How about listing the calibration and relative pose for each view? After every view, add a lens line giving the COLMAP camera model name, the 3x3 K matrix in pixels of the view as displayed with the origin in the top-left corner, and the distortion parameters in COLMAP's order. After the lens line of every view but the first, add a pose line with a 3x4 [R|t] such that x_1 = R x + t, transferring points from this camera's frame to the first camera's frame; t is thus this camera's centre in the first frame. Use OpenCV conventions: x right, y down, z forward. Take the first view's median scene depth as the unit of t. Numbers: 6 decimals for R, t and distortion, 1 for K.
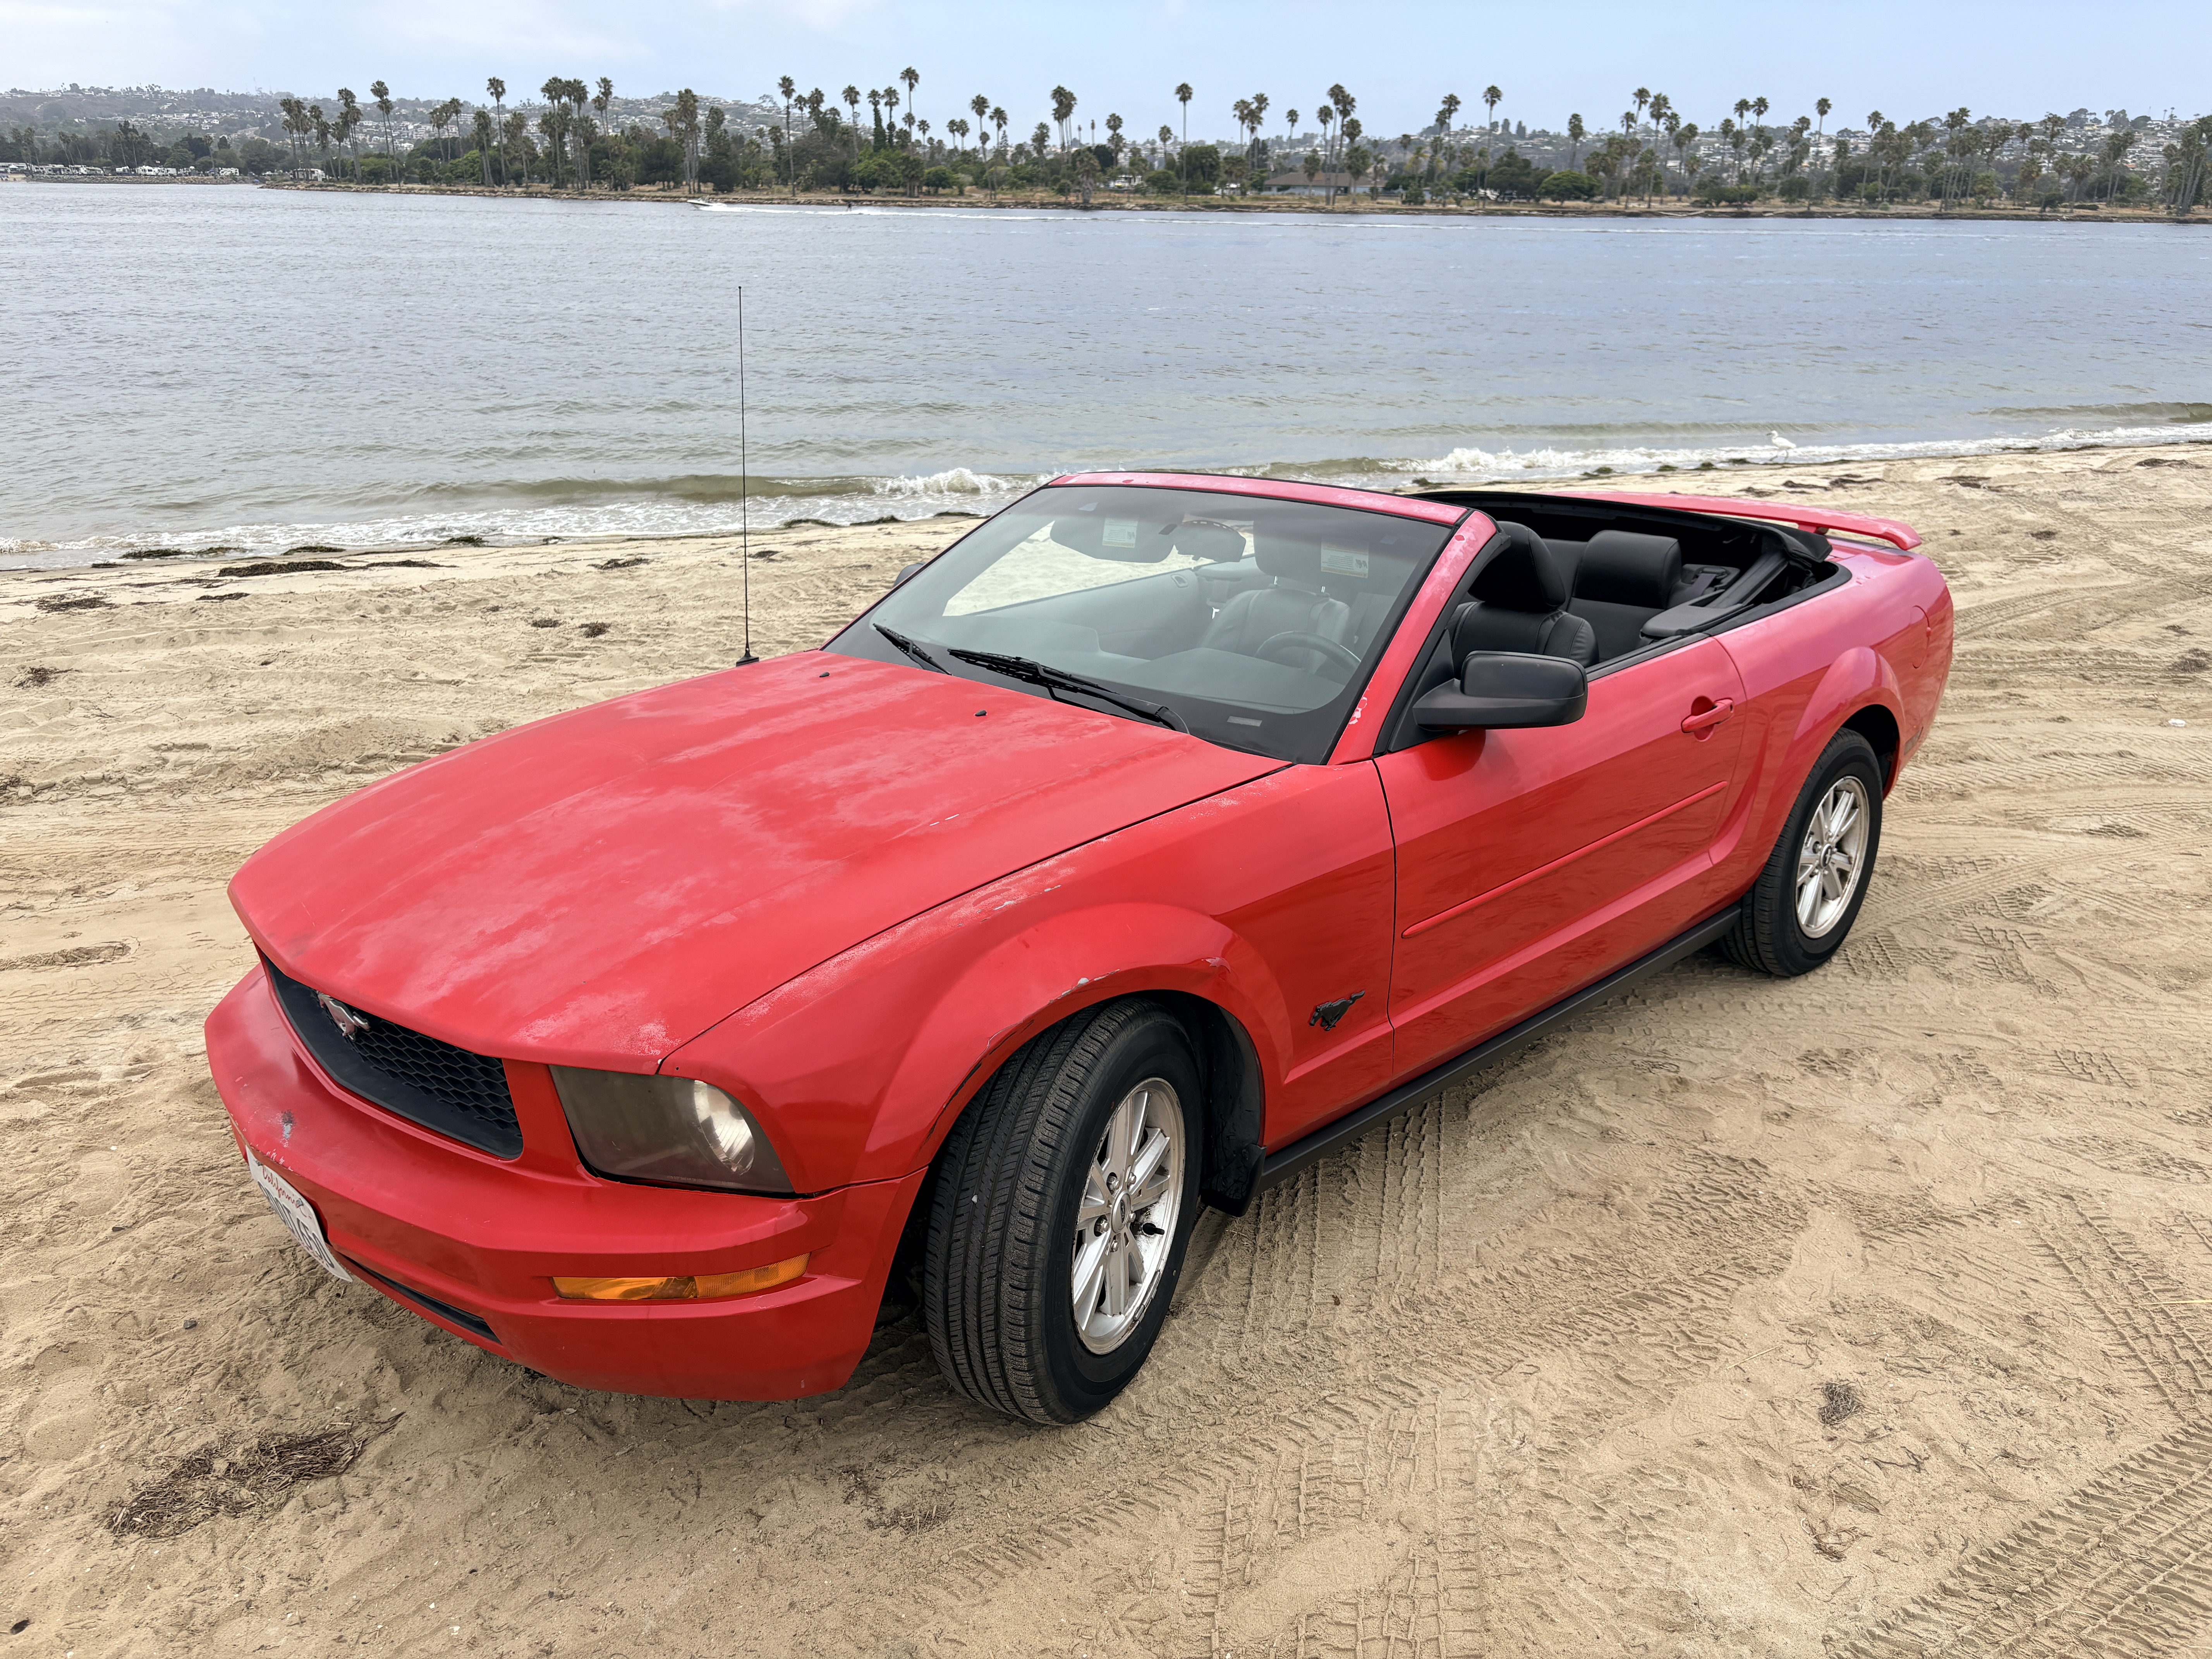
lens RADIAL K [[1674.8, 0, 1096.5], [0, 1674.8, 844.2], [0, 0, 1]] dist [0.041406, -0.035159]
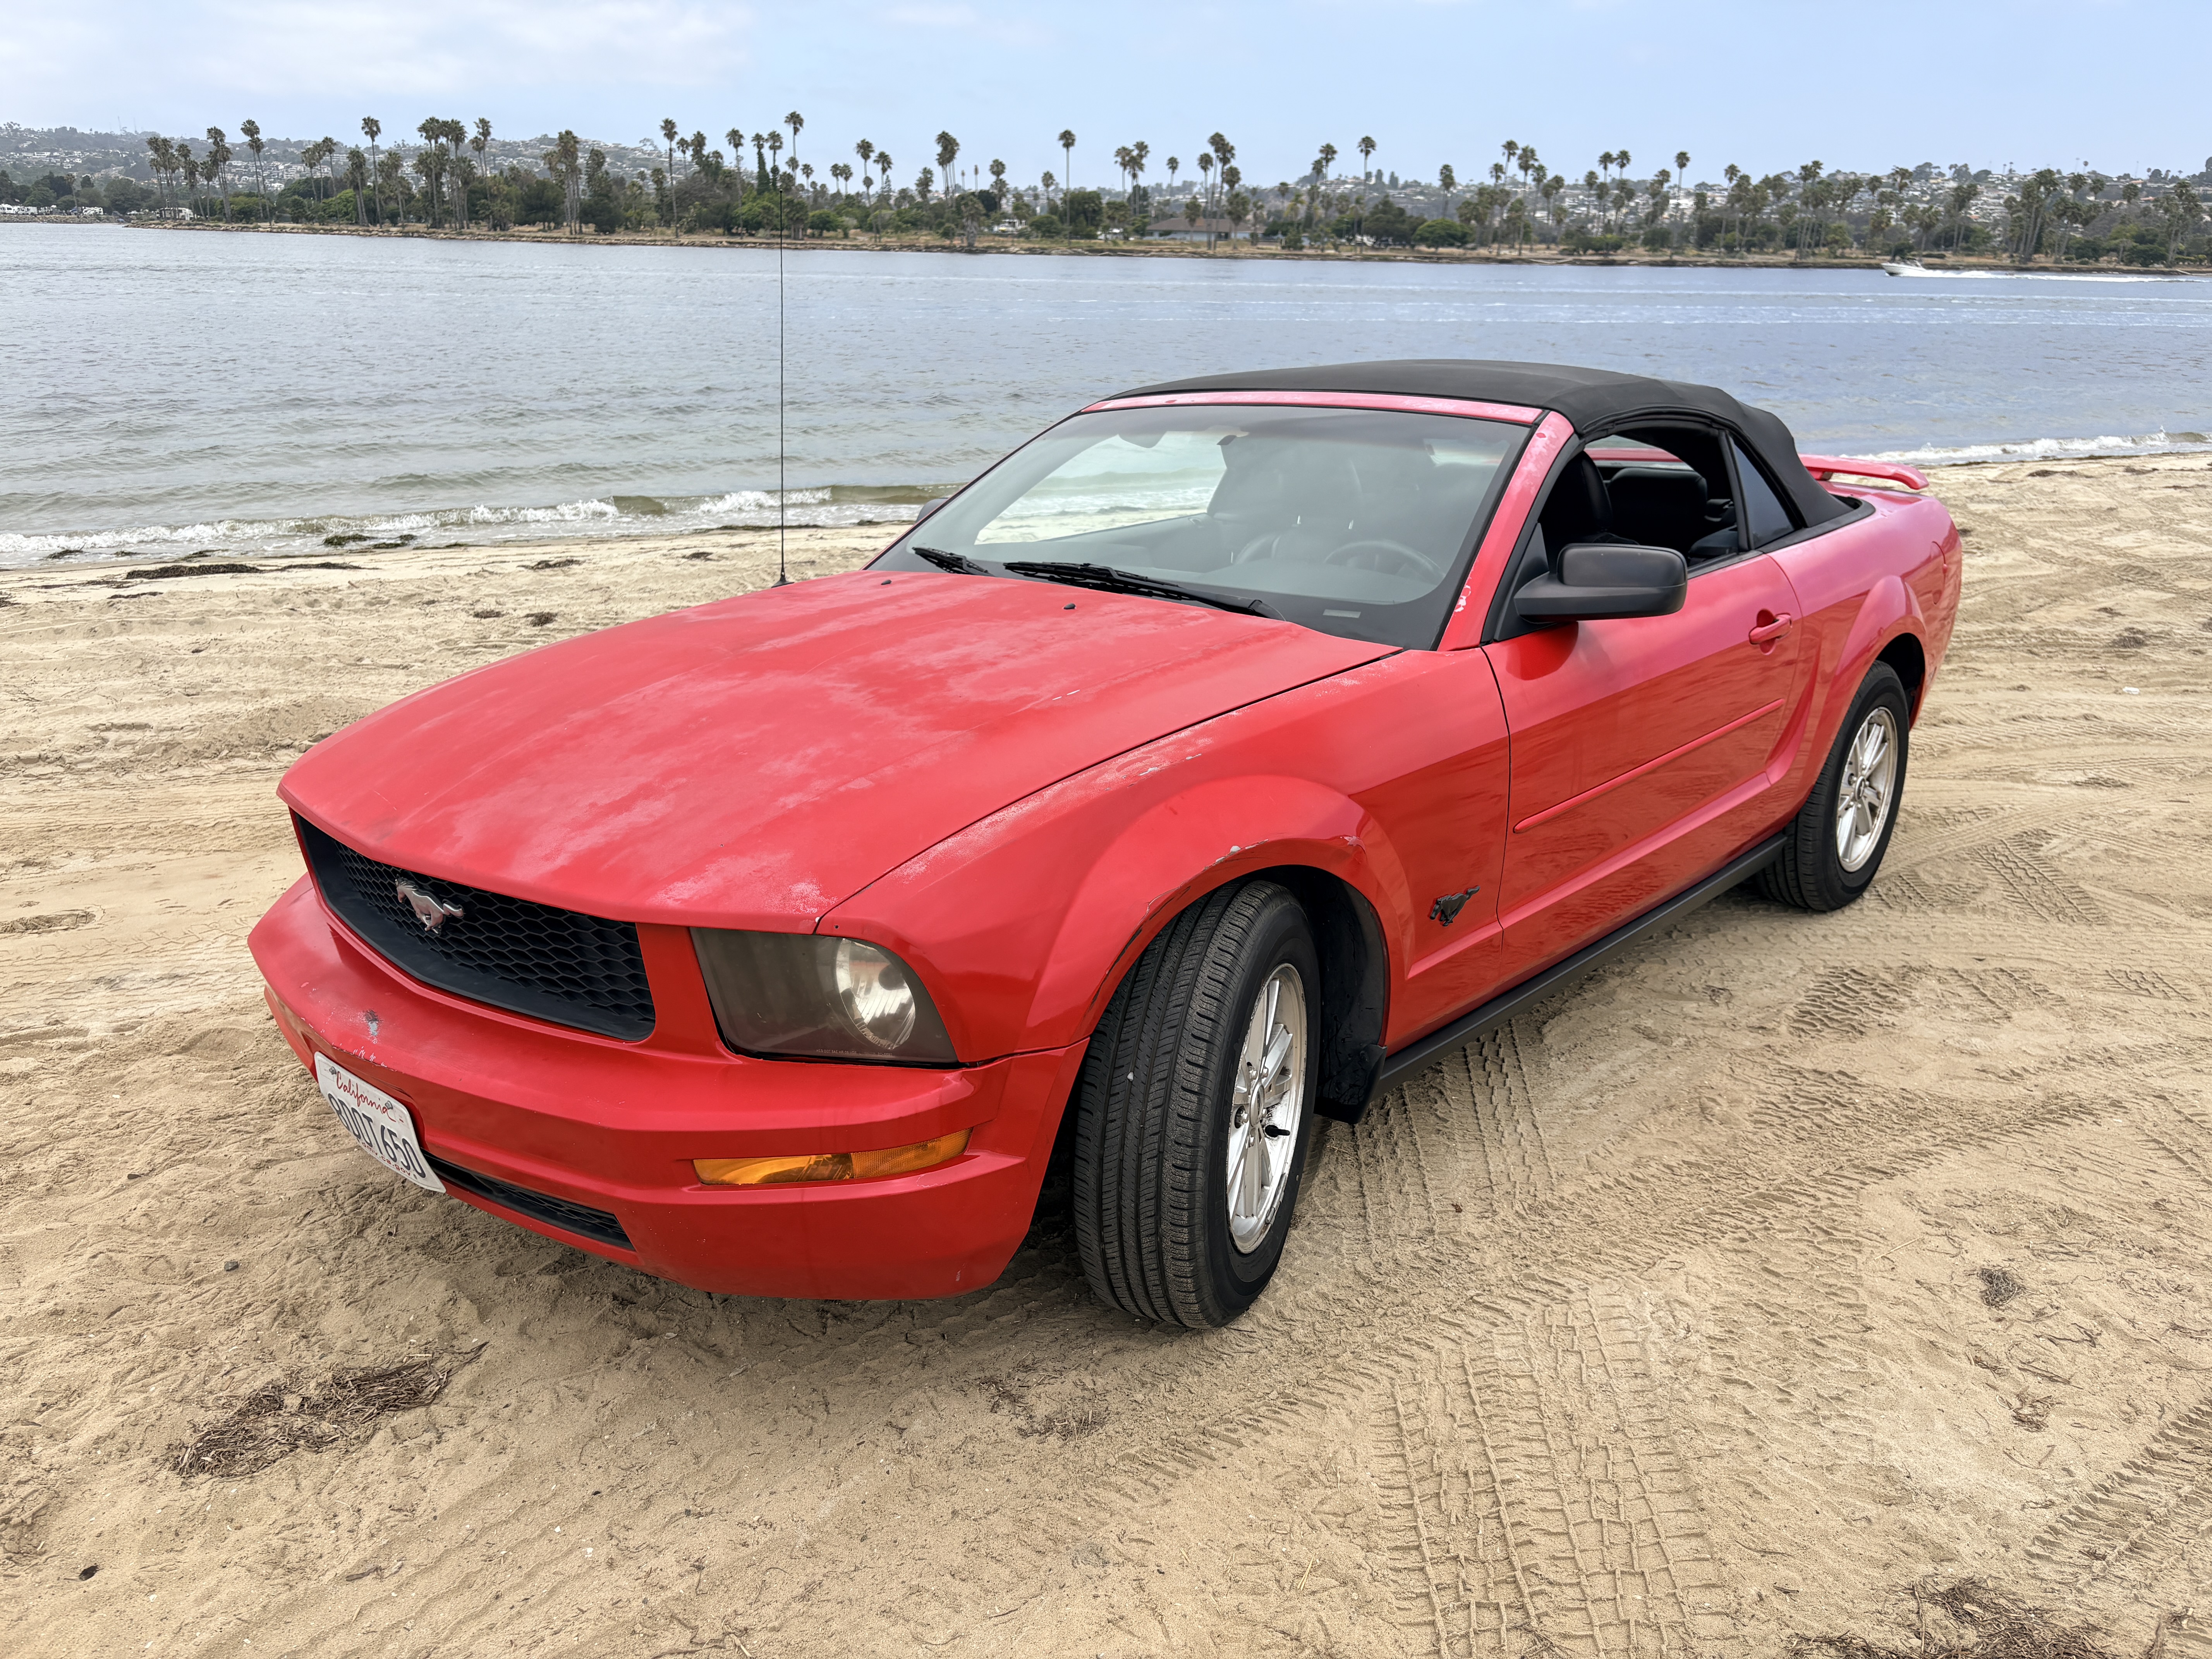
lens RADIAL K [[1676.3, 0, 1083.4], [0, 1676.3, 826.0], [0, 0, 1]] dist [0.051810, -0.055586]
pose [[0.998259, -0.013265, 0.057476, -0.112224], [0.015223, 0.999314, -0.033765, 0.075620], [-0.056989, 0.034581, 0.997776, 0.041816]]
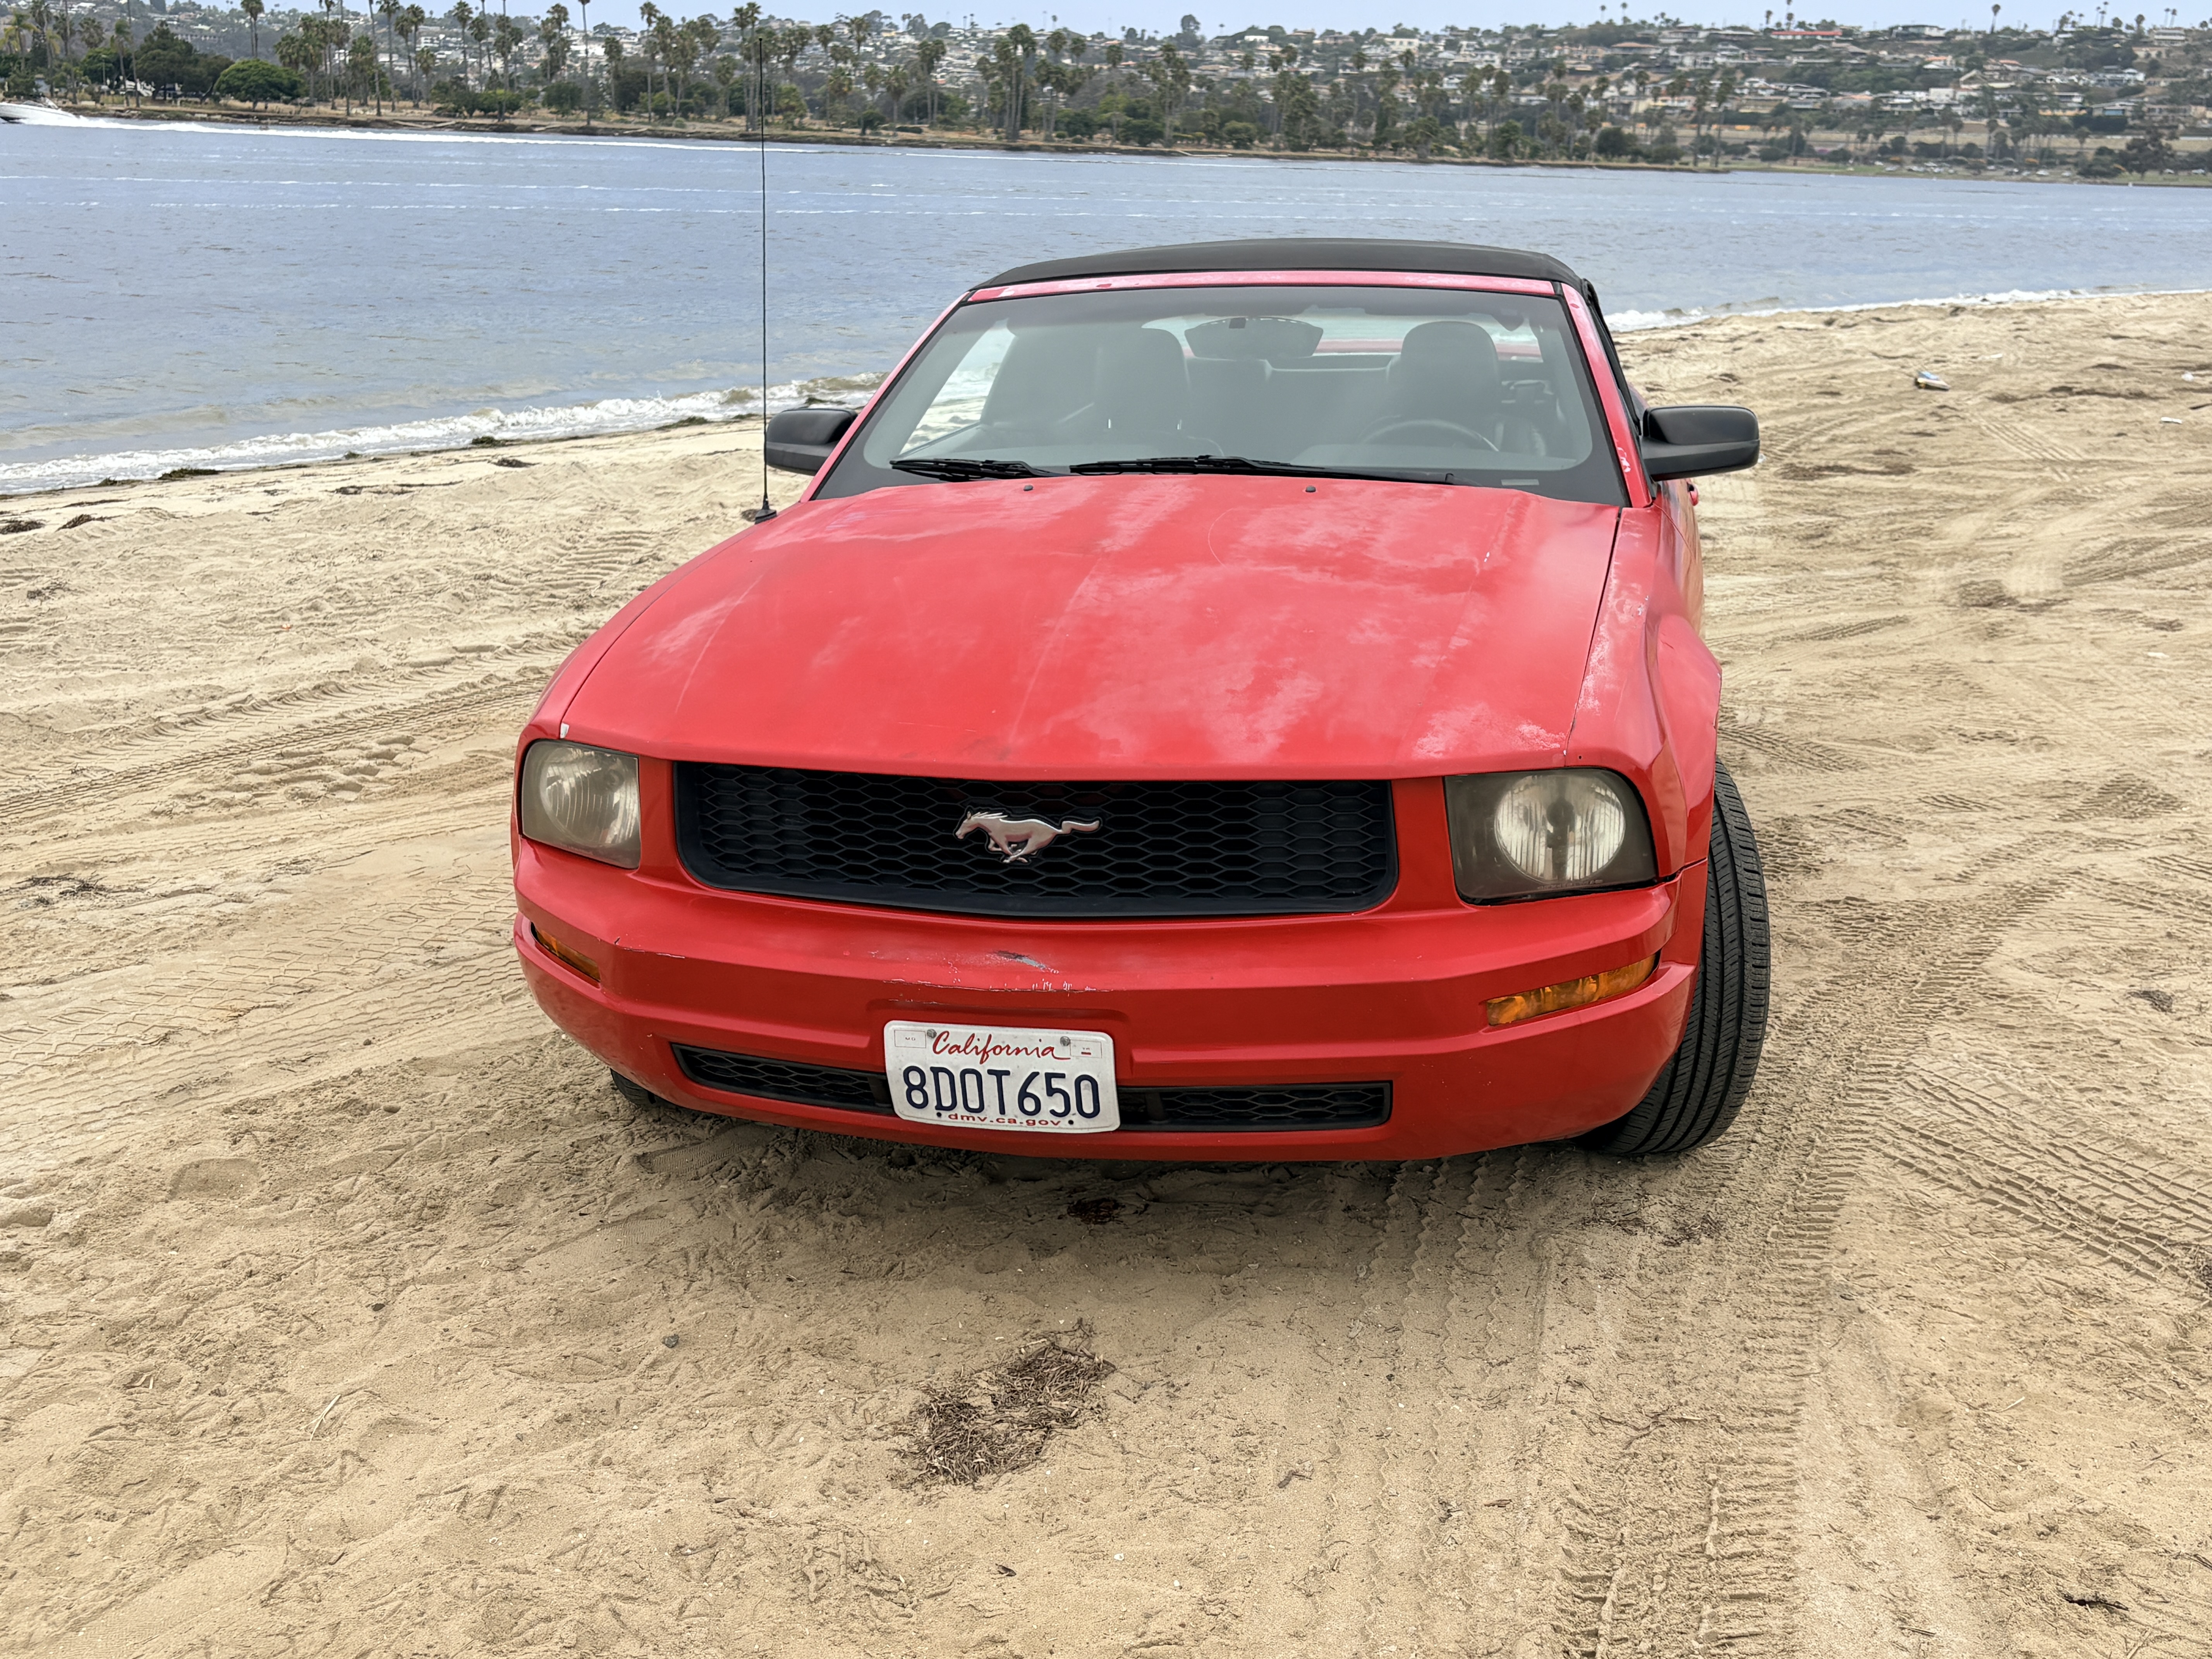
lens RADIAL K [[2434.5, 0, 1106.0], [0, 2434.5, 829.5], [0, 0, 1]] dist [0.015657, 0.021663]
pose [[0.832638, -0.135893, 0.536886, -0.839659], [0.176874, 0.983909, -0.025268, 0.109868], [-0.524813, 0.116001, 0.843276, -0.029291]]
